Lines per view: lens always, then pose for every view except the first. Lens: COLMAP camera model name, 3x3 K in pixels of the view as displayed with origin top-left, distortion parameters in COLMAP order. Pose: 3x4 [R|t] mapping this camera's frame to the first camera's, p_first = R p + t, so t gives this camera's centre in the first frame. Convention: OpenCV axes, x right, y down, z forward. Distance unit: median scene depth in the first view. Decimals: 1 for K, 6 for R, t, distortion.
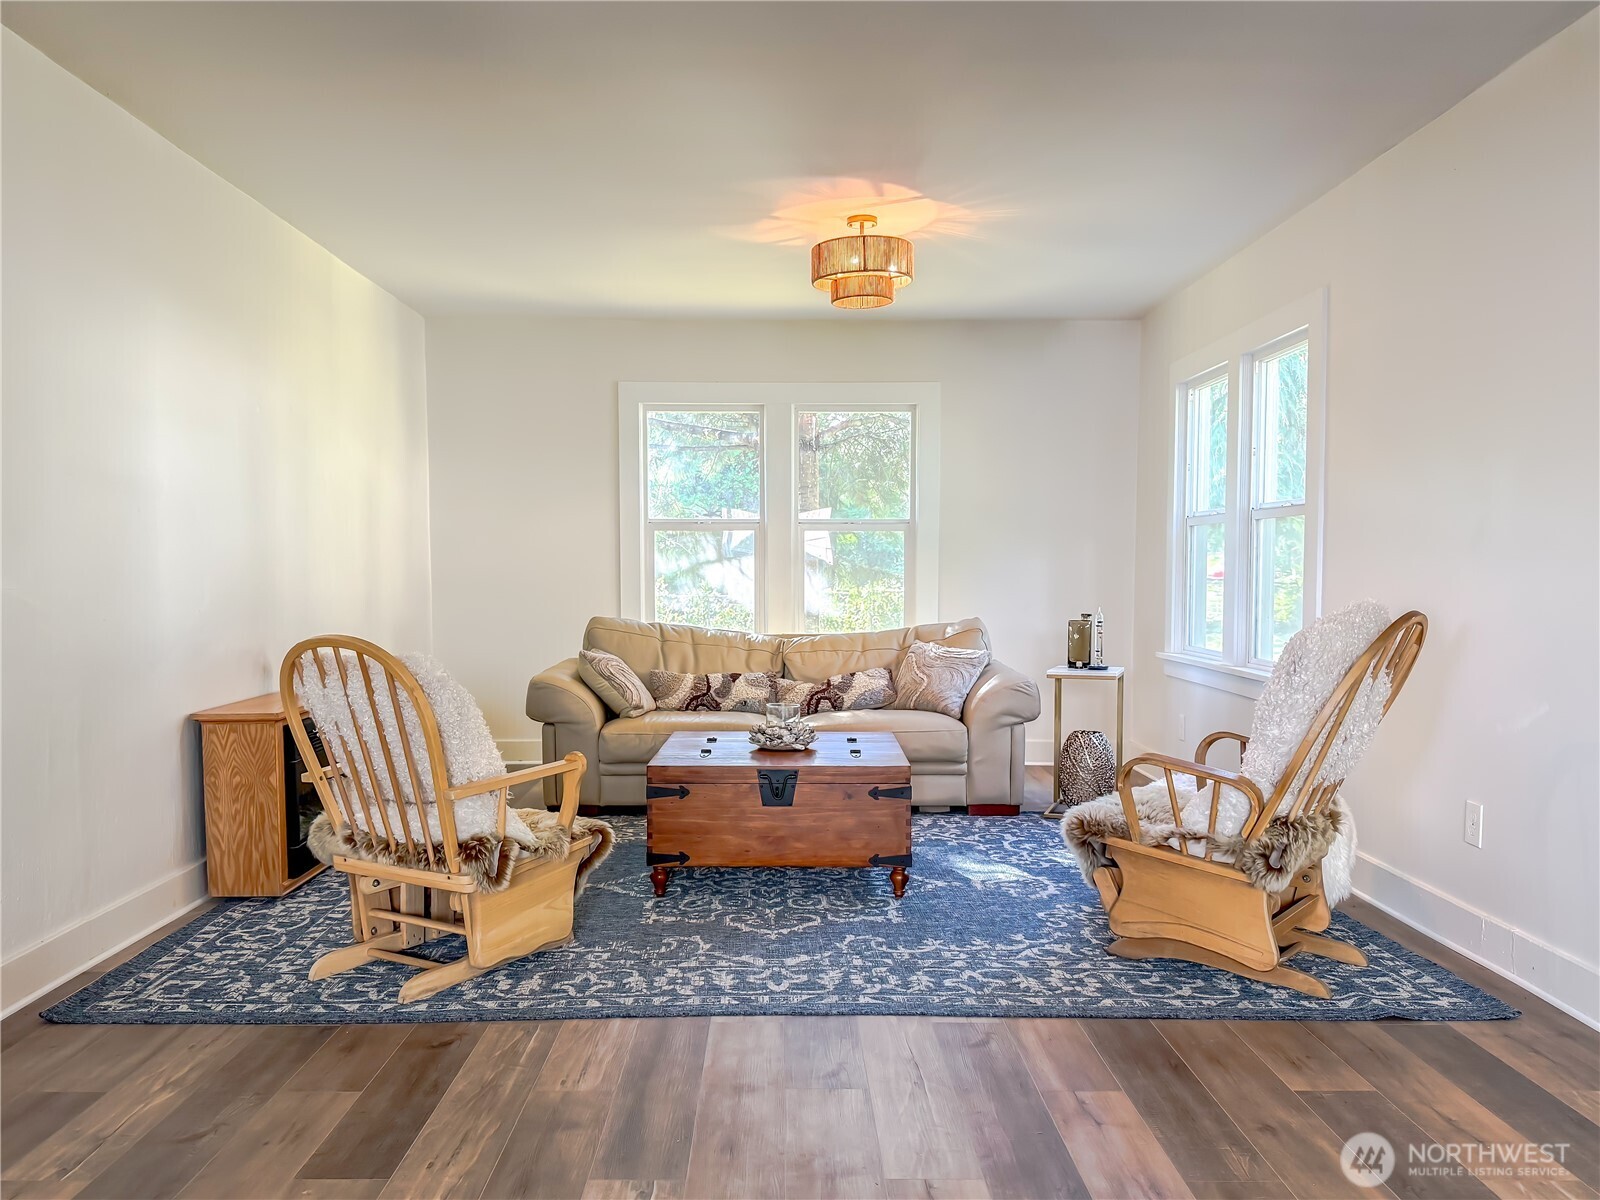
lens RADIAL K [[1209.4, 0, 799.7], [0, 1209.4, 615.1], [0, 0, 1]] dist [0.007950, -0.004947]
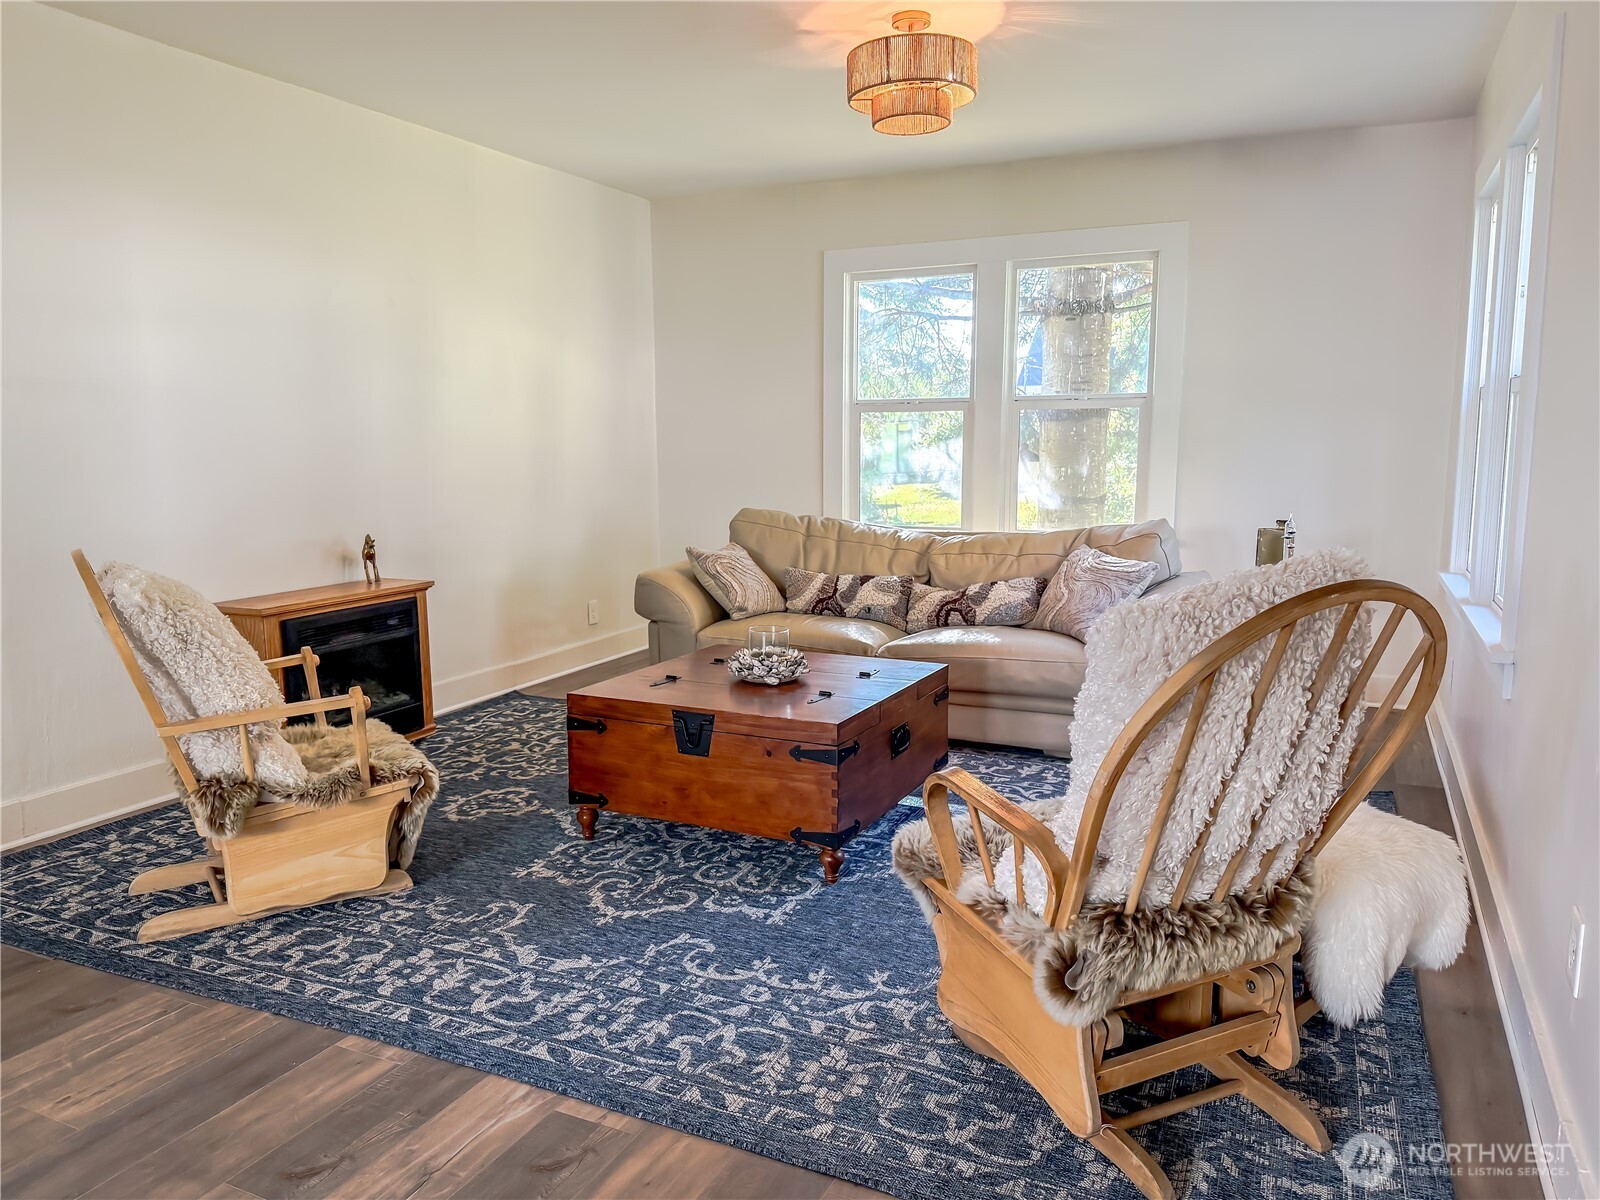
lens RADIAL K [[1132.5, 0, 800.0], [0, 1132.5, 600.0], [0, 0, 1]] dist [-0.001725, -0.061575]
pose [[0.921142, 0.056311, -0.385133, 0.350775], [-0.017437, 0.994456, 0.103698, -0.031128], [0.388837, -0.088805, 0.917017, 0.329586]]
